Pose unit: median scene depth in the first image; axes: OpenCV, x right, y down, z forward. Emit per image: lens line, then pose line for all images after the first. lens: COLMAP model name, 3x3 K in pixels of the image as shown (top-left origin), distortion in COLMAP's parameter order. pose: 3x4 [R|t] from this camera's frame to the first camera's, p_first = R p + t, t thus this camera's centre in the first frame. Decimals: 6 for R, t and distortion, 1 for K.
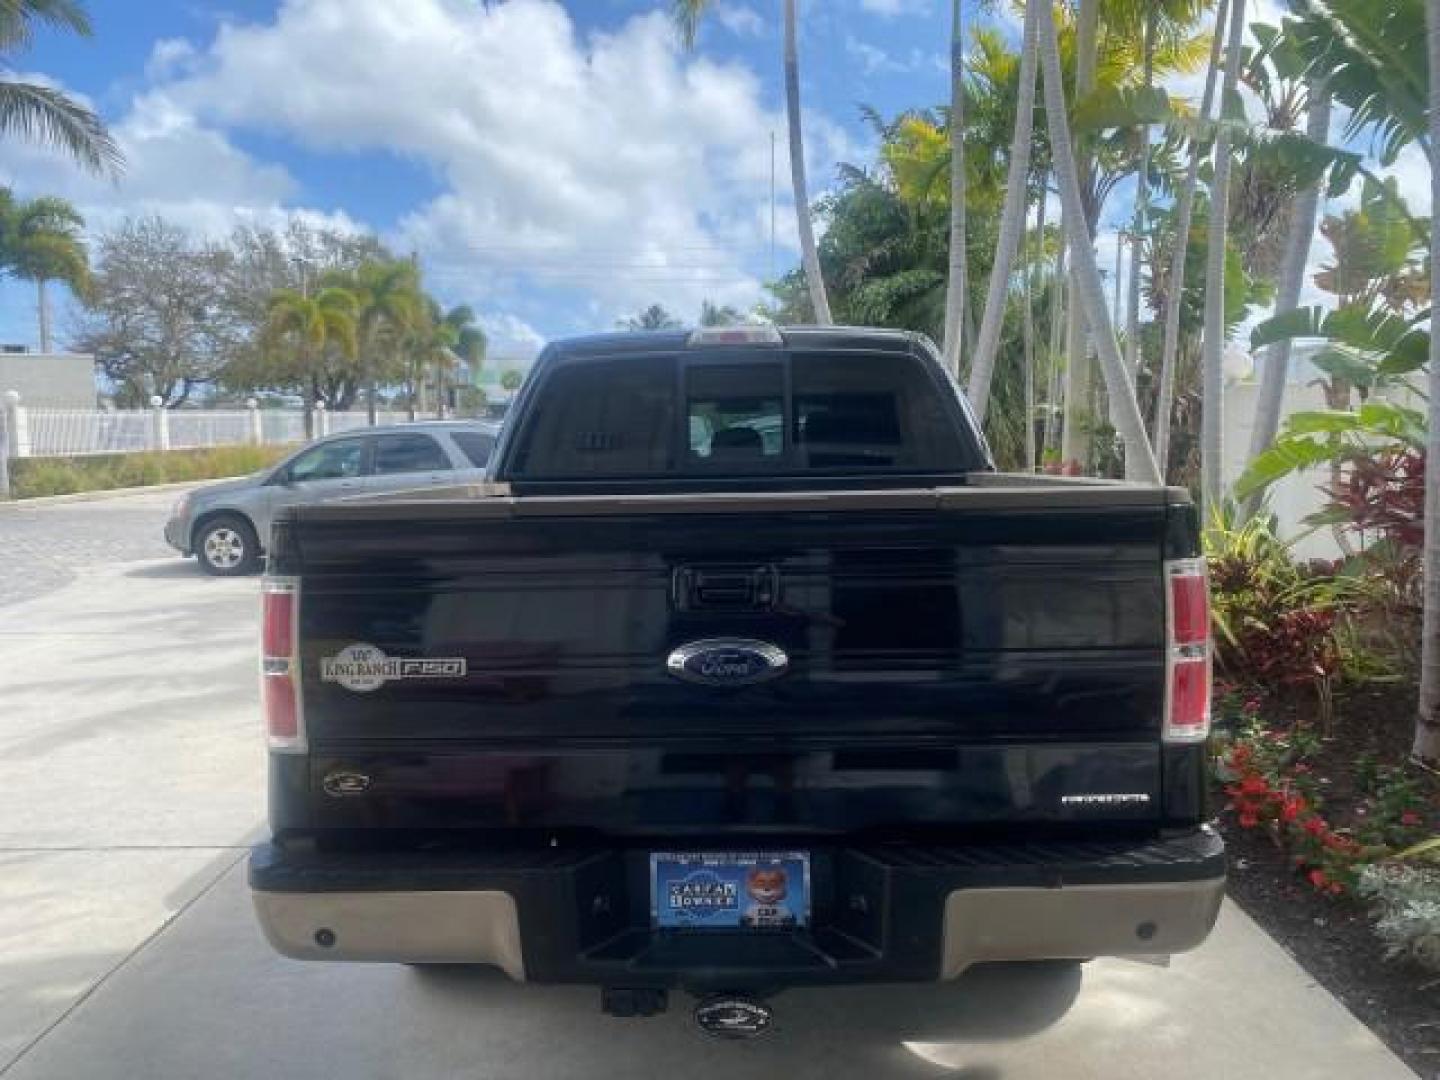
lens RADIAL K [[1108.2, 0, 714.7], [0, 1108.2, 521.6], [0, 0, 1]] dist [0.029369, -0.032060]
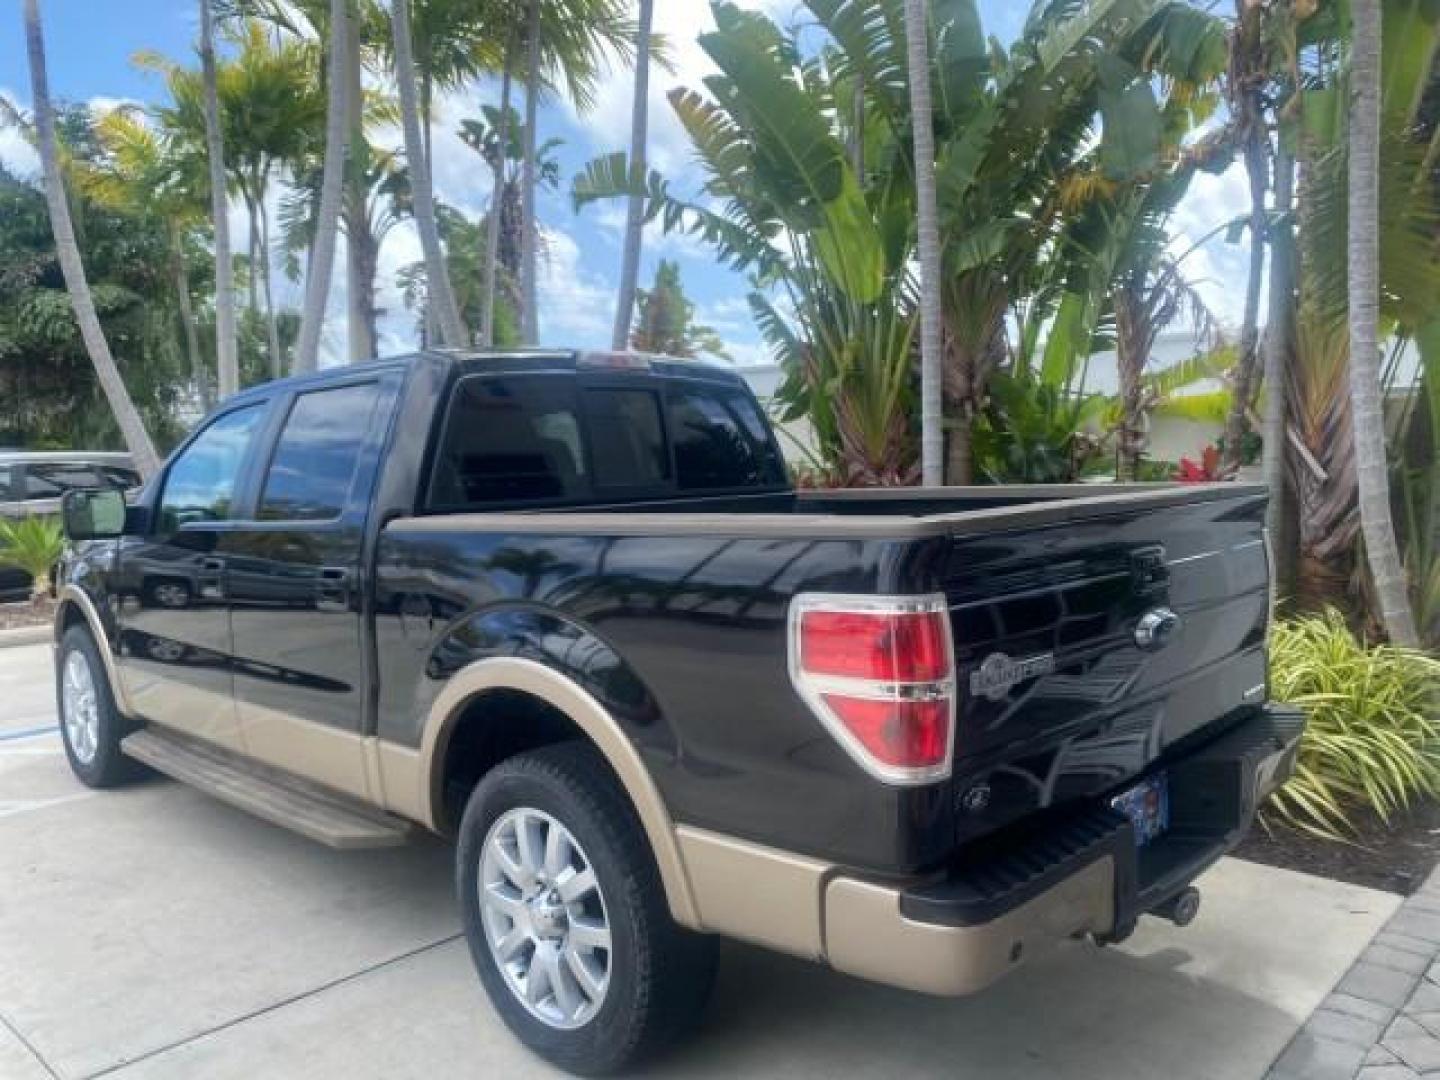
lens RADIAL K [[1108.2, 0, 723.3], [0, 1108.2, 542.6], [0, 0, 1]] dist [0.029369, -0.032060]
pose [[0.674832, -0.056900, 0.735775, -0.224762], [0.070165, 0.997453, 0.012783, -0.003530], [-0.734628, 0.043000, 0.677106, 0.092359]]
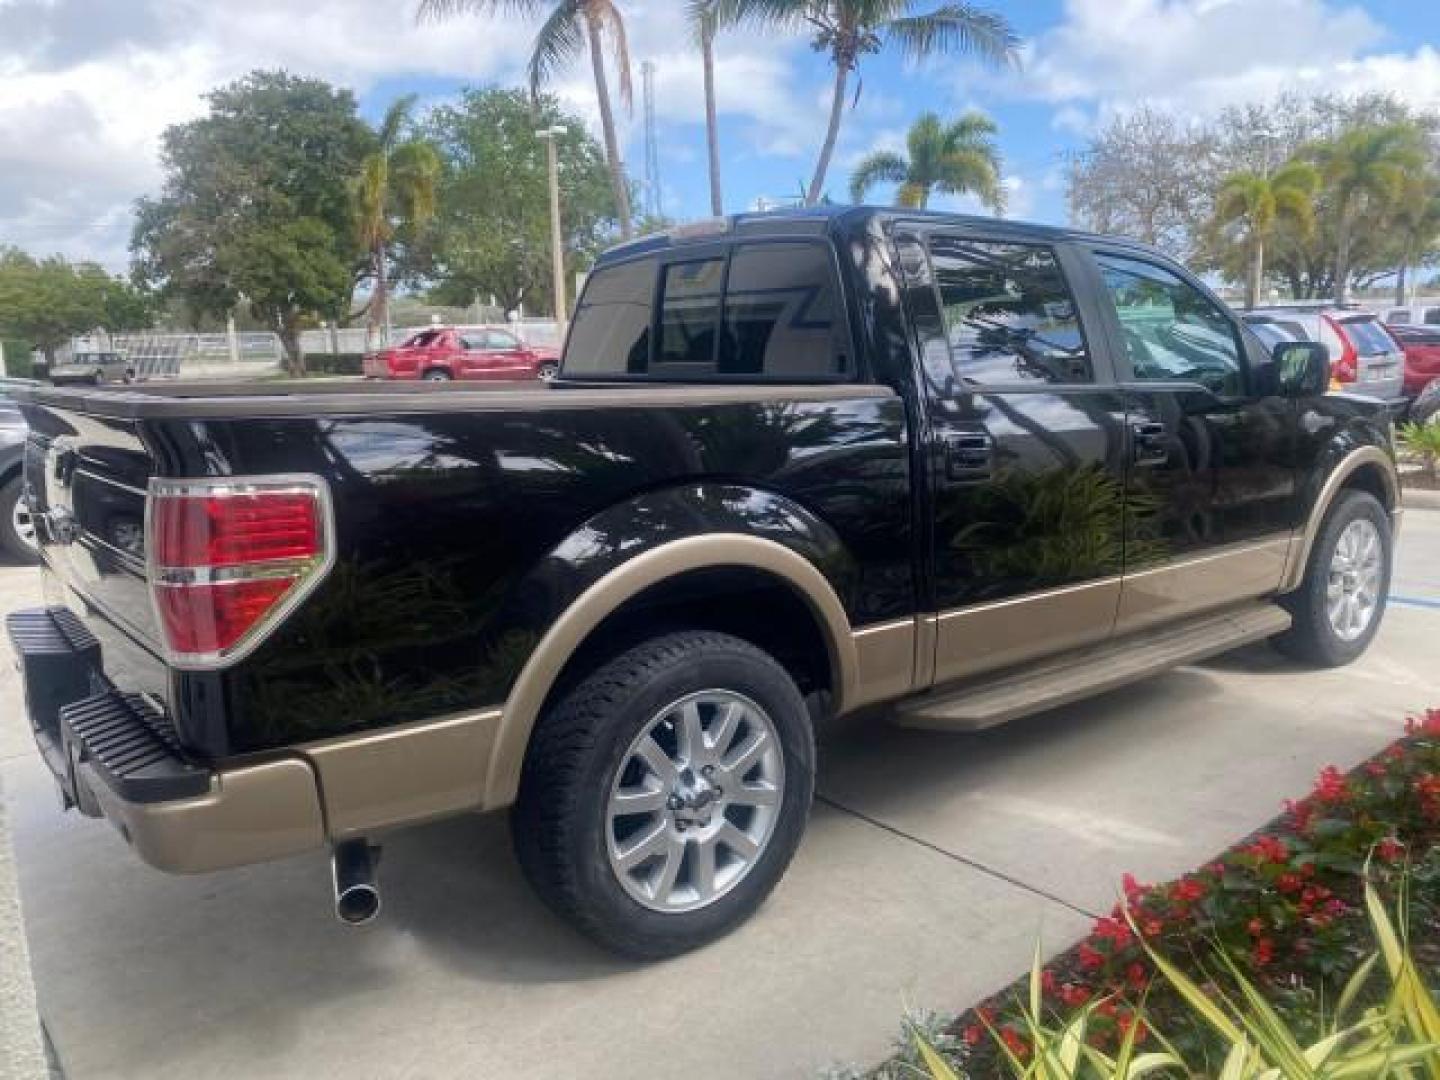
lens RADIAL K [[1108.2, 0, 711.0], [0, 1108.2, 502.2], [0, 0, 1]] dist [0.029369, -0.032060]
pose [[0.641479, 0.112114, -0.758904, 0.270084], [-0.051376, 0.993321, 0.103318, -0.012754], [0.765418, -0.027287, 0.642954, 0.138008]]
